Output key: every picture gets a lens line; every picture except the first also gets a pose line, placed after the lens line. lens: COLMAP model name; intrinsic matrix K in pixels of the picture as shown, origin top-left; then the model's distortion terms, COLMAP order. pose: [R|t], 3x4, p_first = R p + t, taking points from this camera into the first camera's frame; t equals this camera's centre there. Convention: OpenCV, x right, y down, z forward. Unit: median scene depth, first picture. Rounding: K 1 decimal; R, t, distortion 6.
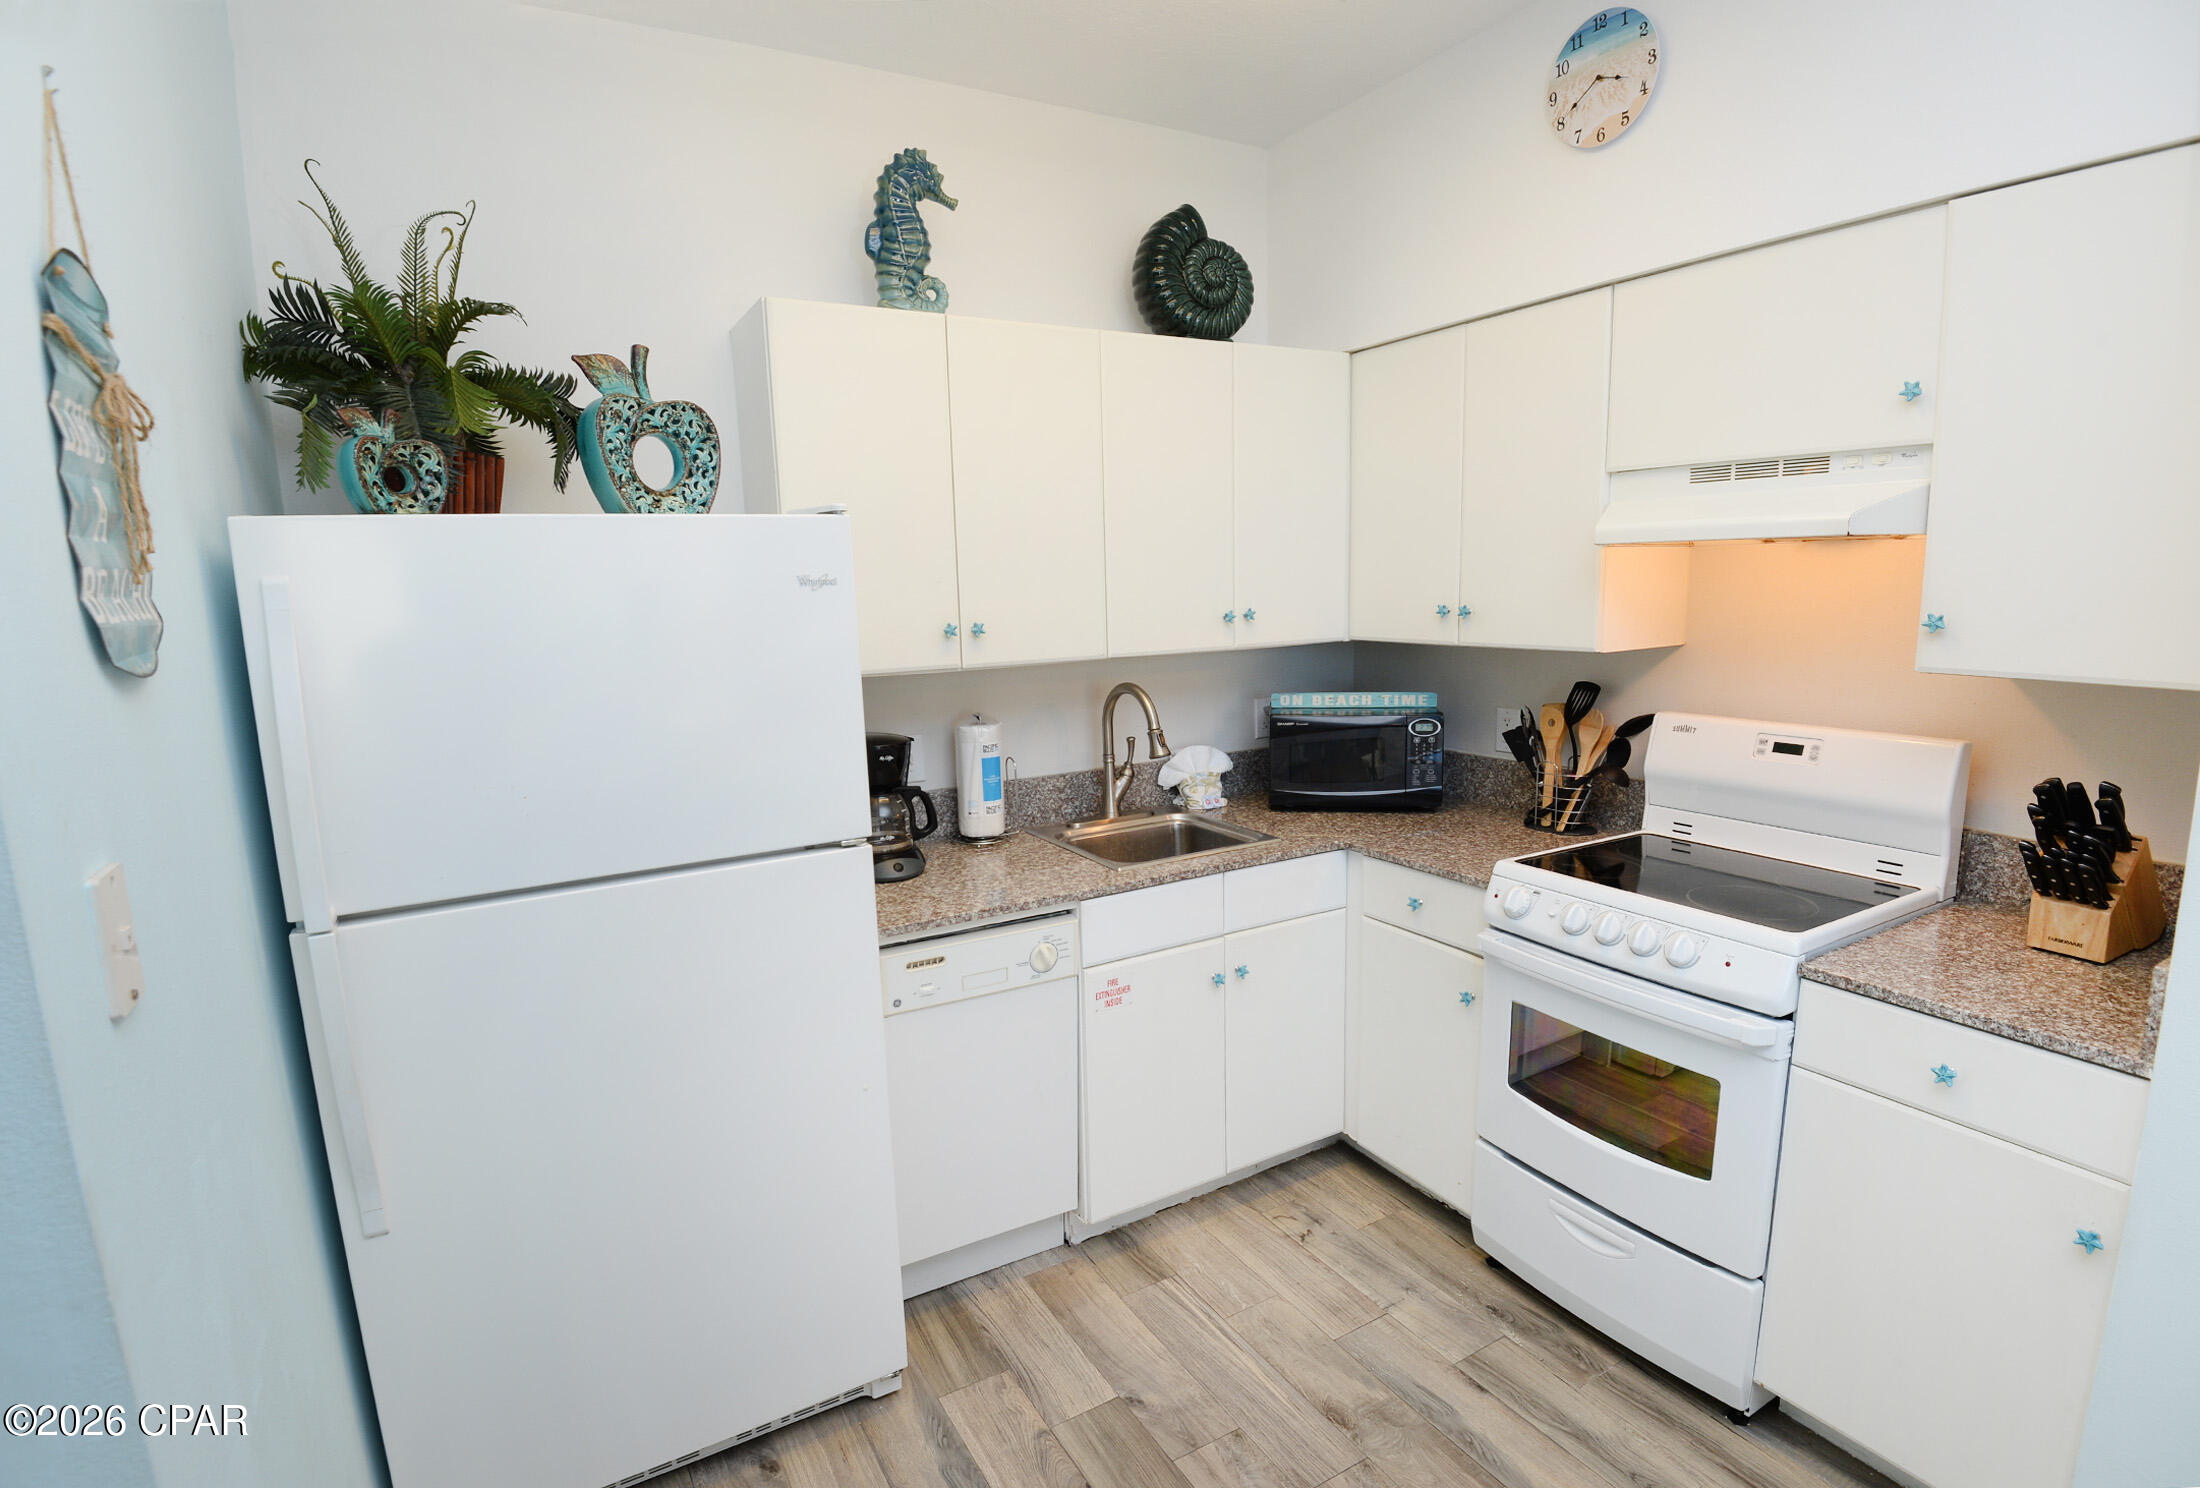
lens RADIAL K [[1058.4, 0, 1081.6], [0, 1058.4, 753.3], [0, 0, 1]] dist [-0.027414, -0.000339]
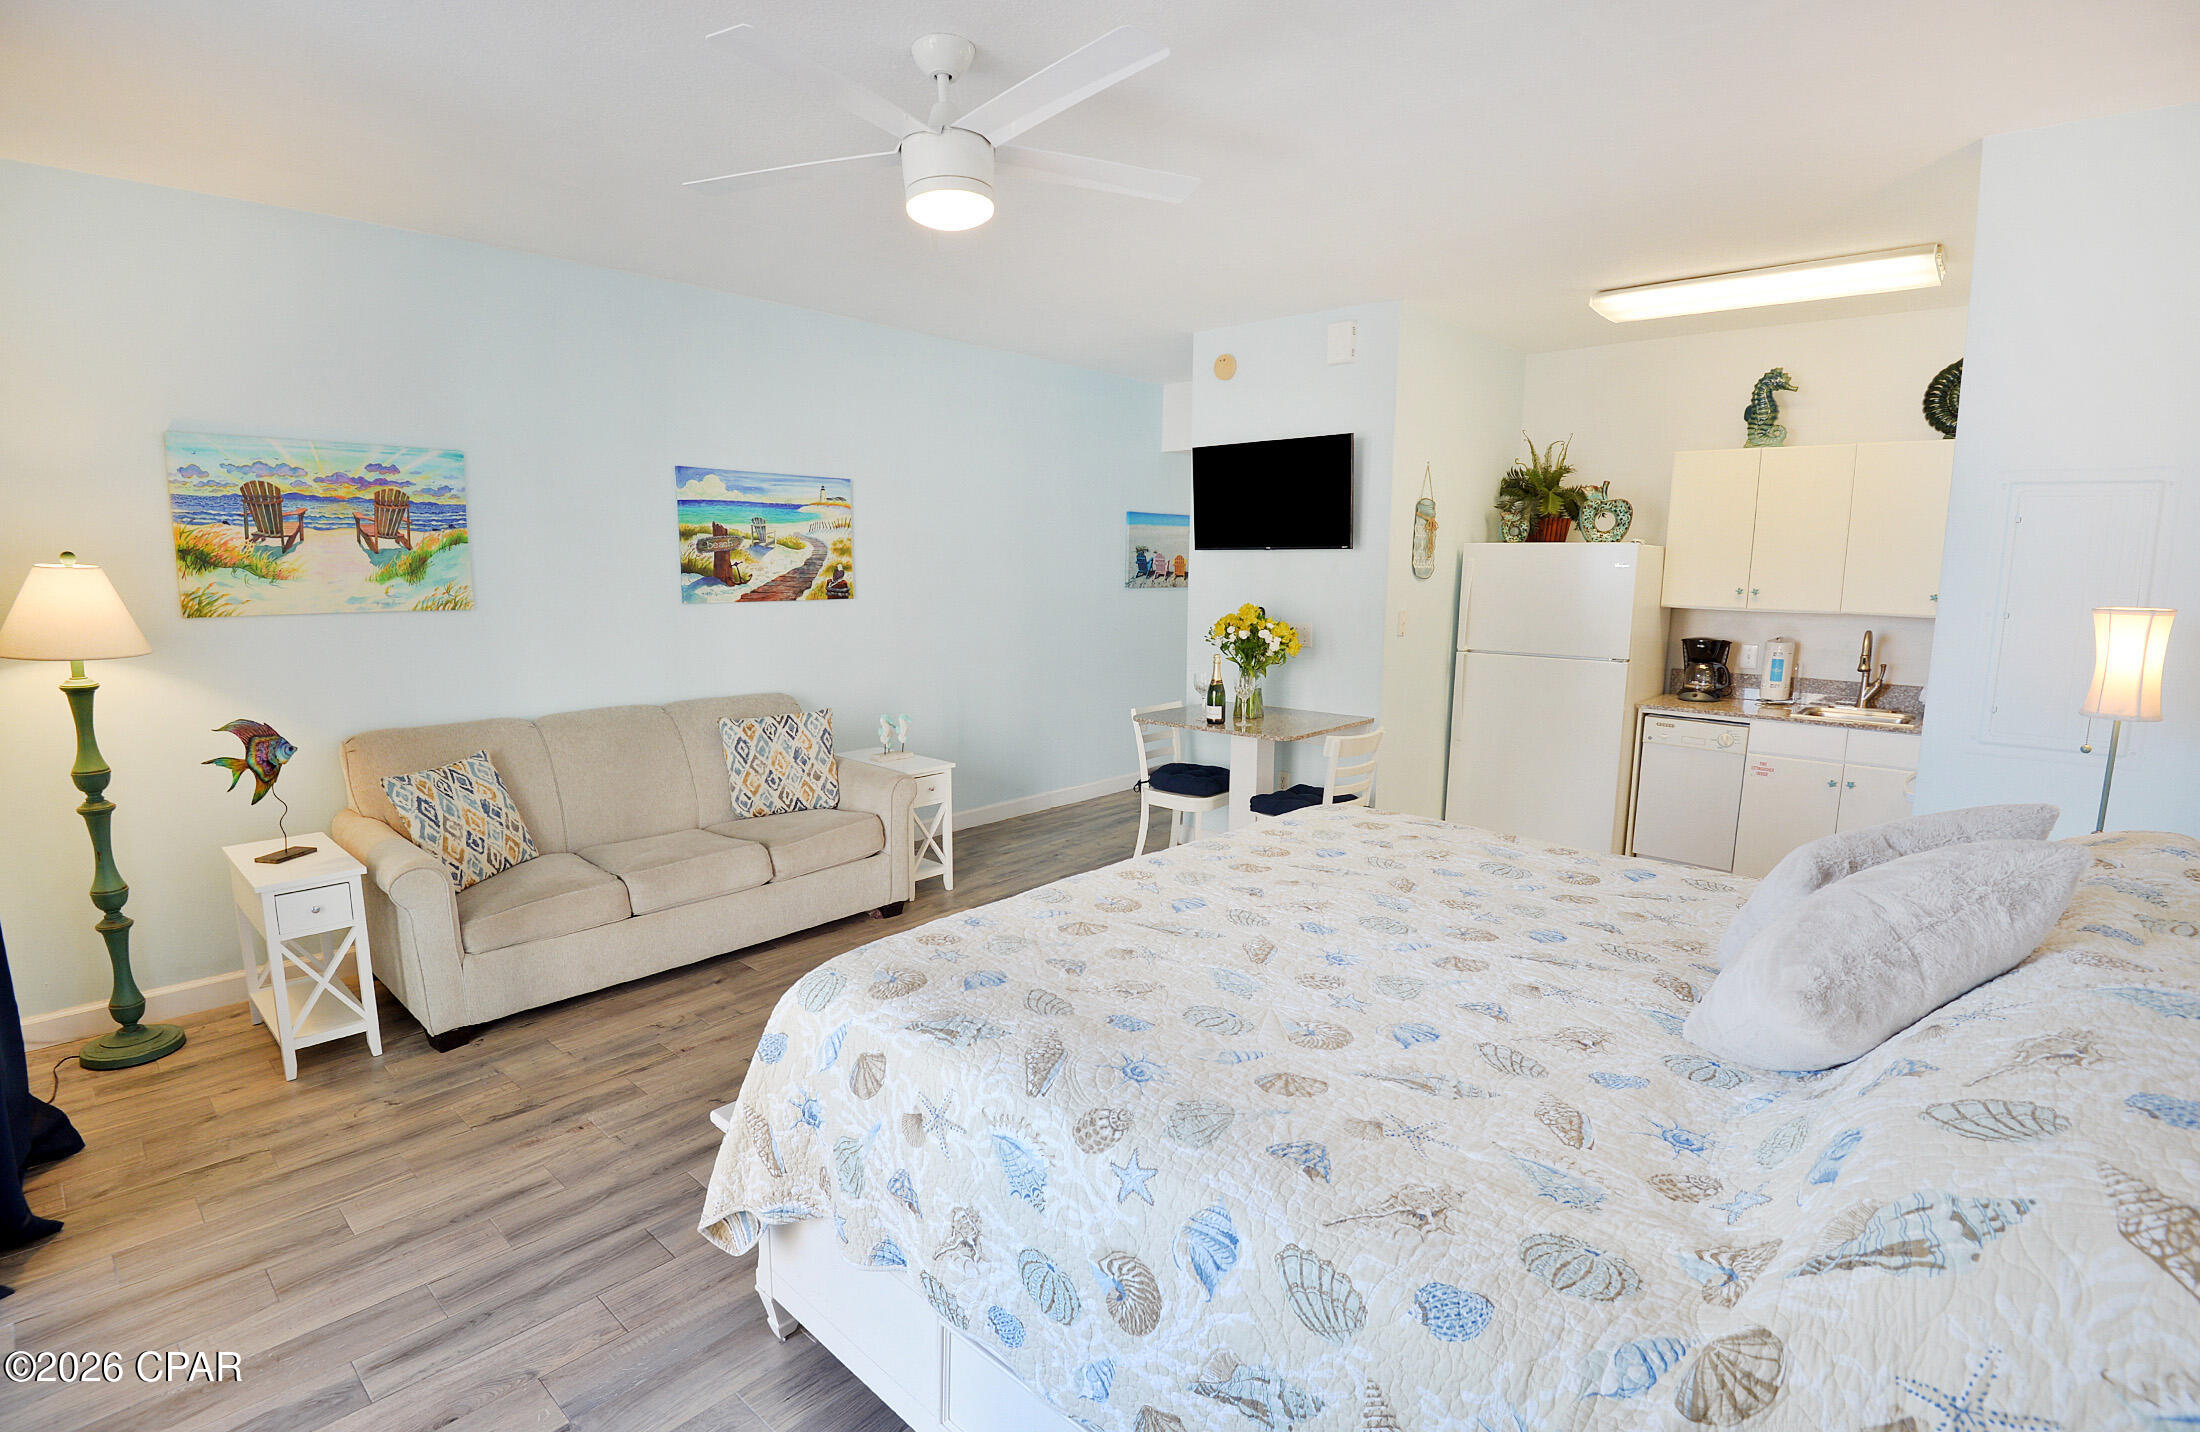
lens RADIAL K [[1043.5, 0, 1100.4], [0, 1043.5, 729.2], [0, 0, 1]] dist [-0.003260, -0.031202]
pose [[0.311795, 0.183335, -0.932294, 1.485477], [-0.174221, 0.975603, 0.133586, 0.102402], [0.934040, 0.120774, 0.336129, -0.898555]]
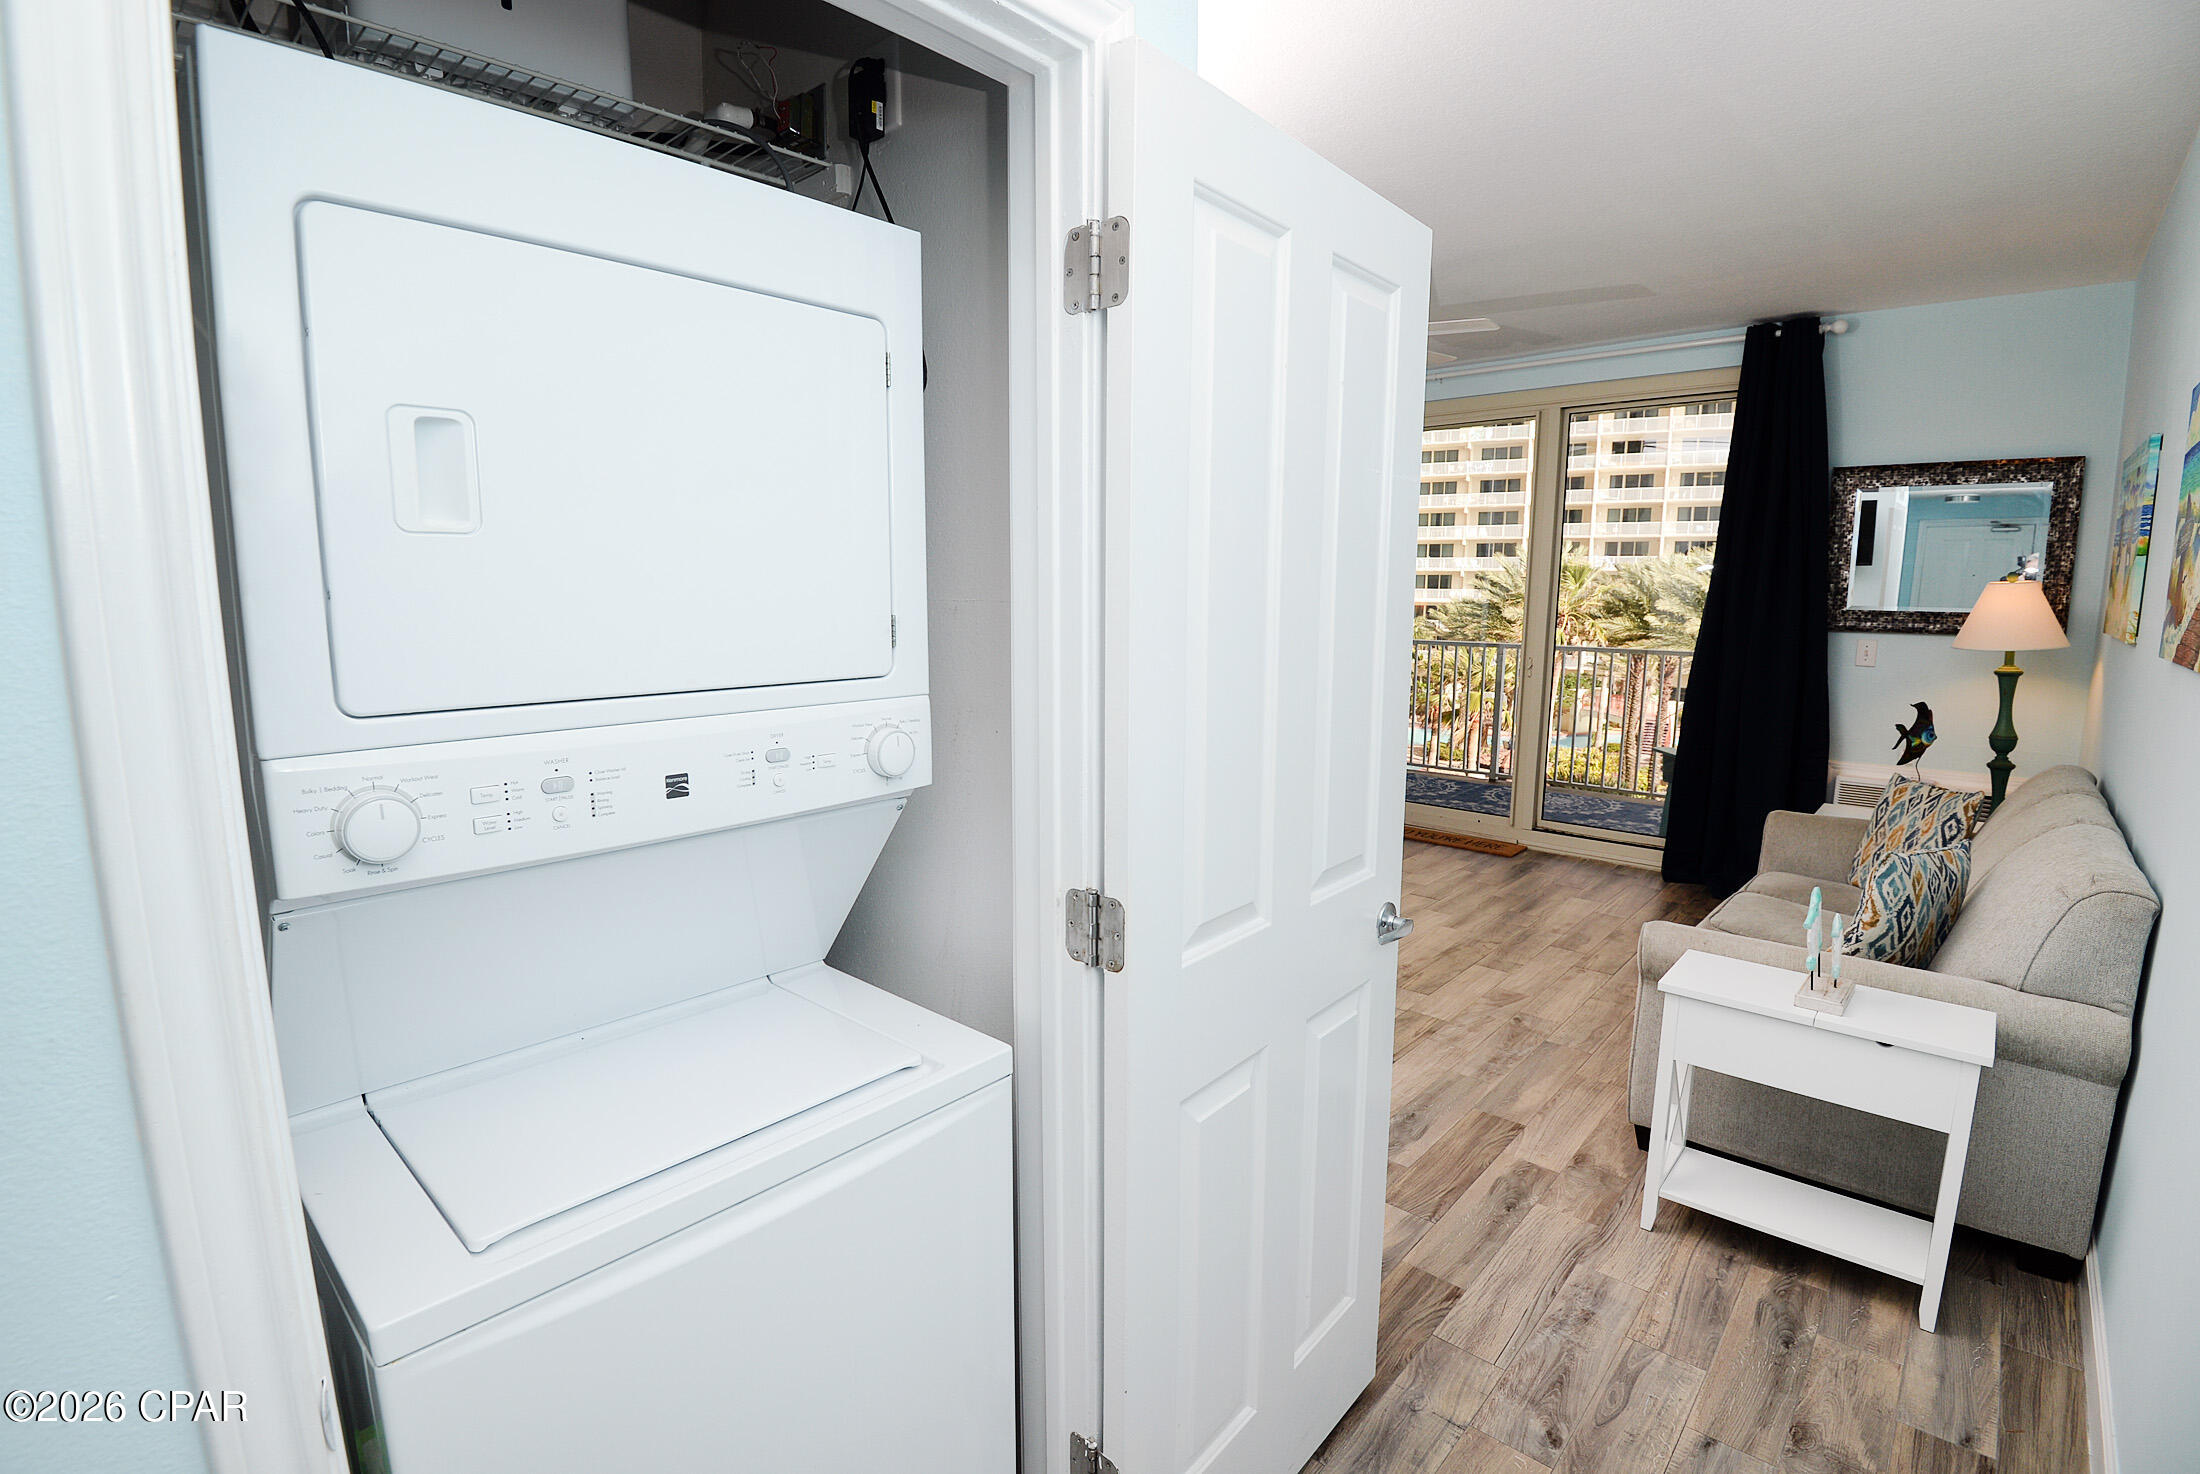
lens RADIAL K [[1001.7, 0, 1100.0], [0, 1001.7, 737.0], [0, 0, 1]] dist [-0.000133, -0.000151]
pose [[-0.311255, -0.116240, 0.943191, -1.250320], [0.164489, 0.970921, 0.173939, 0.003041], [-0.935983, 0.209284, -0.283084, 0.267958]]
